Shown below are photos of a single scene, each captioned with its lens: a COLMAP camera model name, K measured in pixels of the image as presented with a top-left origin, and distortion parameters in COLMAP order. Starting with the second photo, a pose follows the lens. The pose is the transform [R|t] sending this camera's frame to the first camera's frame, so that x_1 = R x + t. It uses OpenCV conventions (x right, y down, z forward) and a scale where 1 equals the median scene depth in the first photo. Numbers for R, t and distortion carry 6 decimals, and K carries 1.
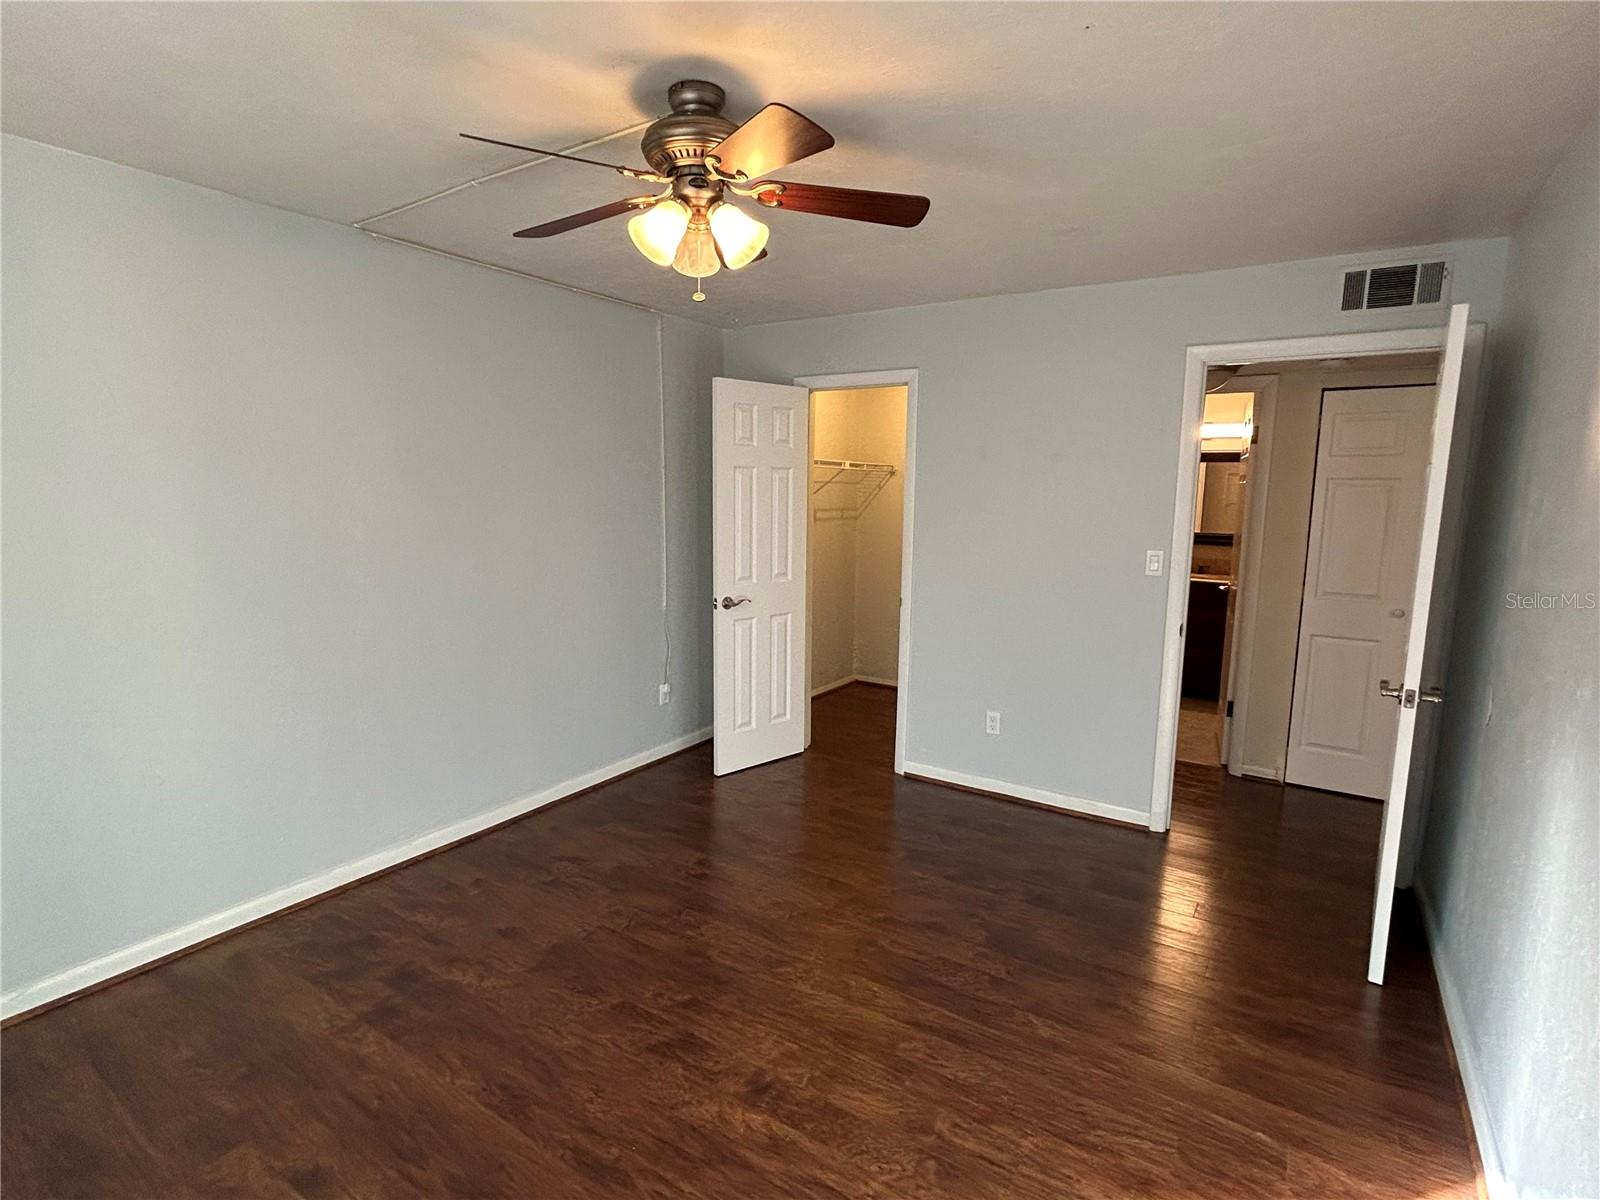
lens RADIAL K [[783.7, 0, 800.0], [0, 783.7, 600.0], [0, 0, 1]] dist [0.000751, 0.000136]
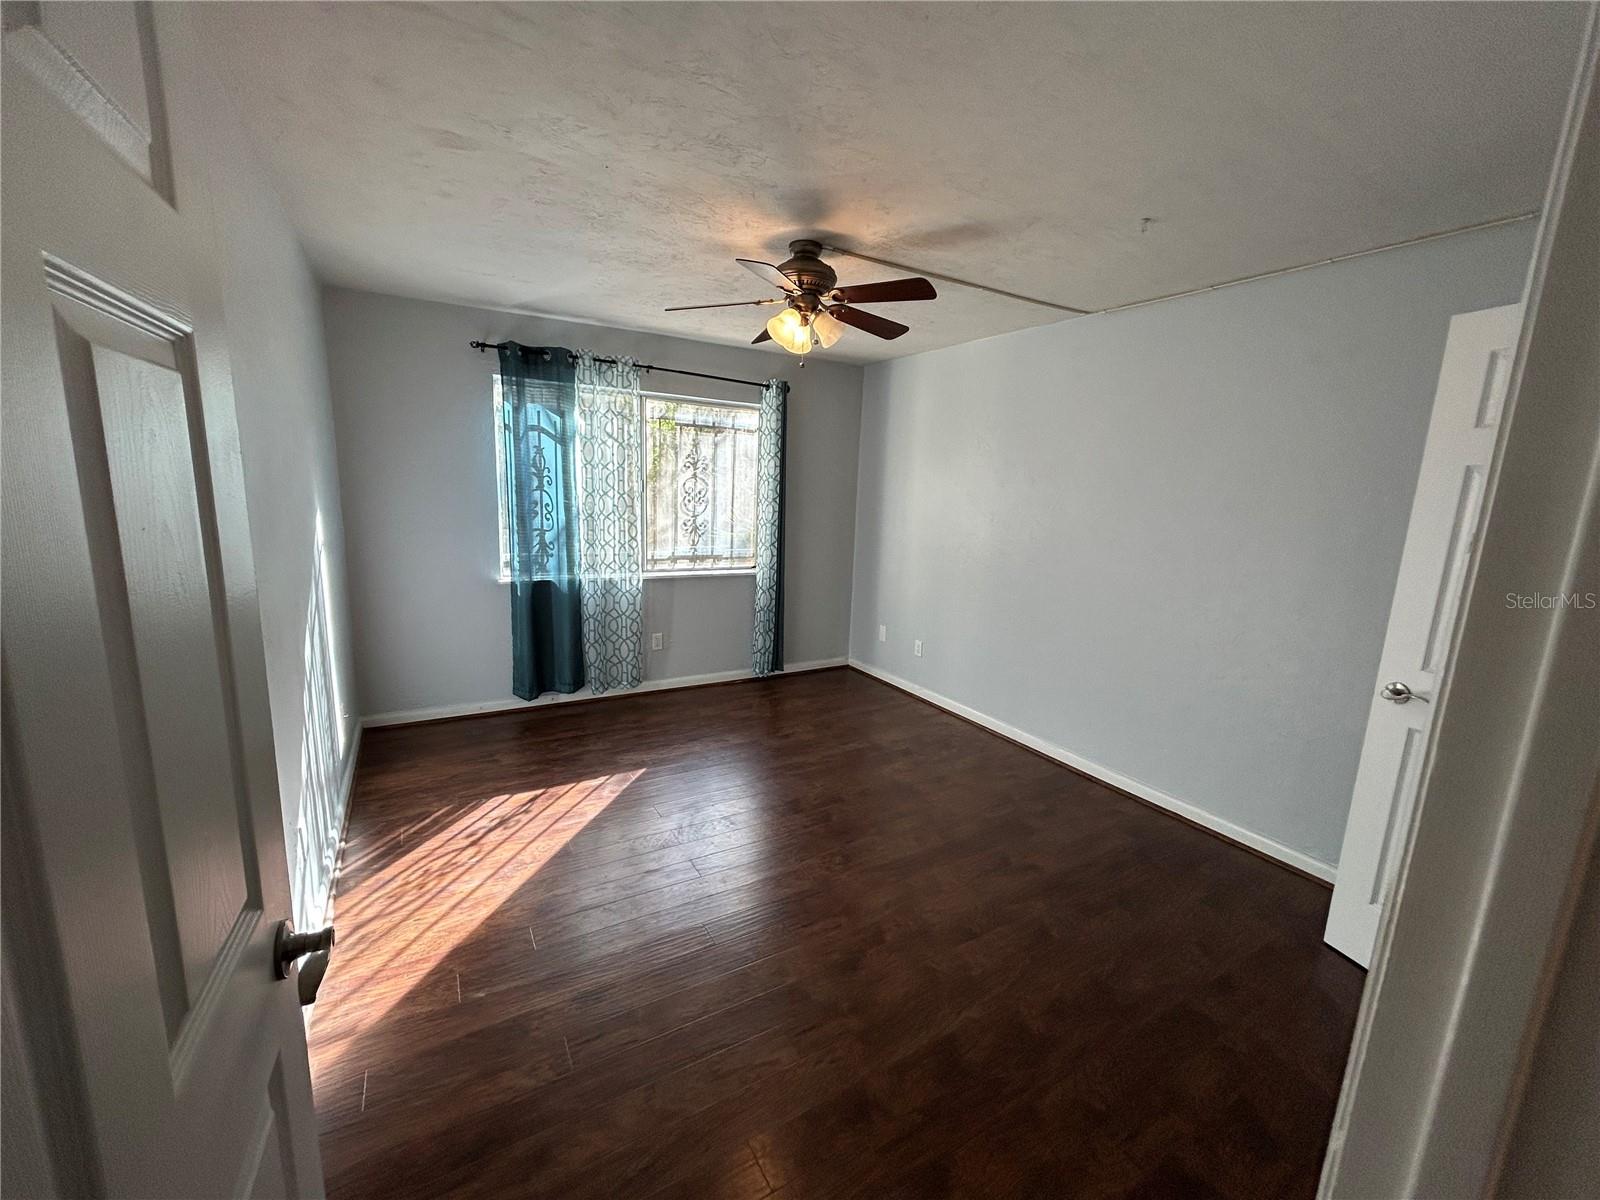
lens RADIAL K [[632.8, 0, 800.0], [0, 632.8, 600.0], [0, 0, 1]] dist [0.000491, 0.000075]
pose [[-0.445567, 0.132170, -0.885438, 0.895844], [-0.169177, 0.958791, 0.228252, -0.168193], [0.879118, 0.251497, -0.404846, 1.298201]]
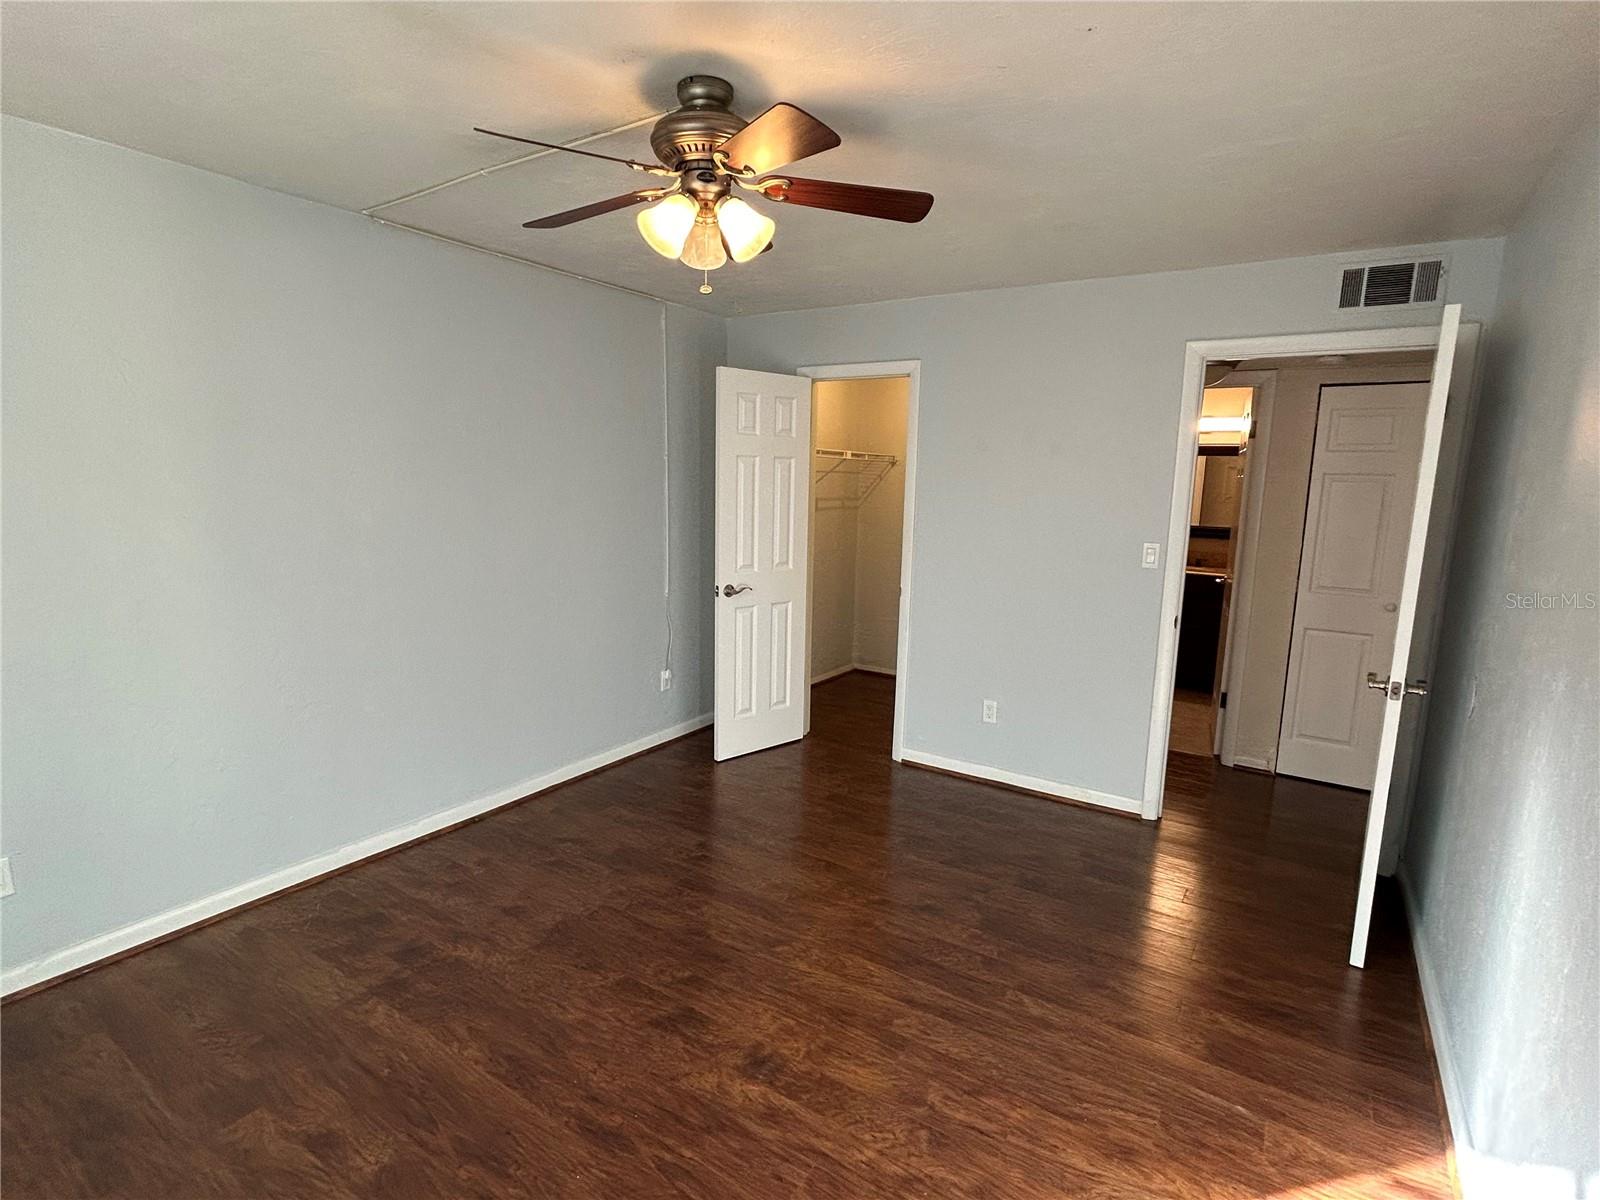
lens RADIAL K [[785.6, 0, 800.0], [0, 785.6, 600.0], [0, 0, 1]] dist [-0.003368, -0.000499]
pose [[0.999947, 0.010219, 0.000772, -0.002480], [-0.010229, 0.999844, 0.014374, 0.000426], [-0.000625, -0.014381, 0.999896, -0.020211]]
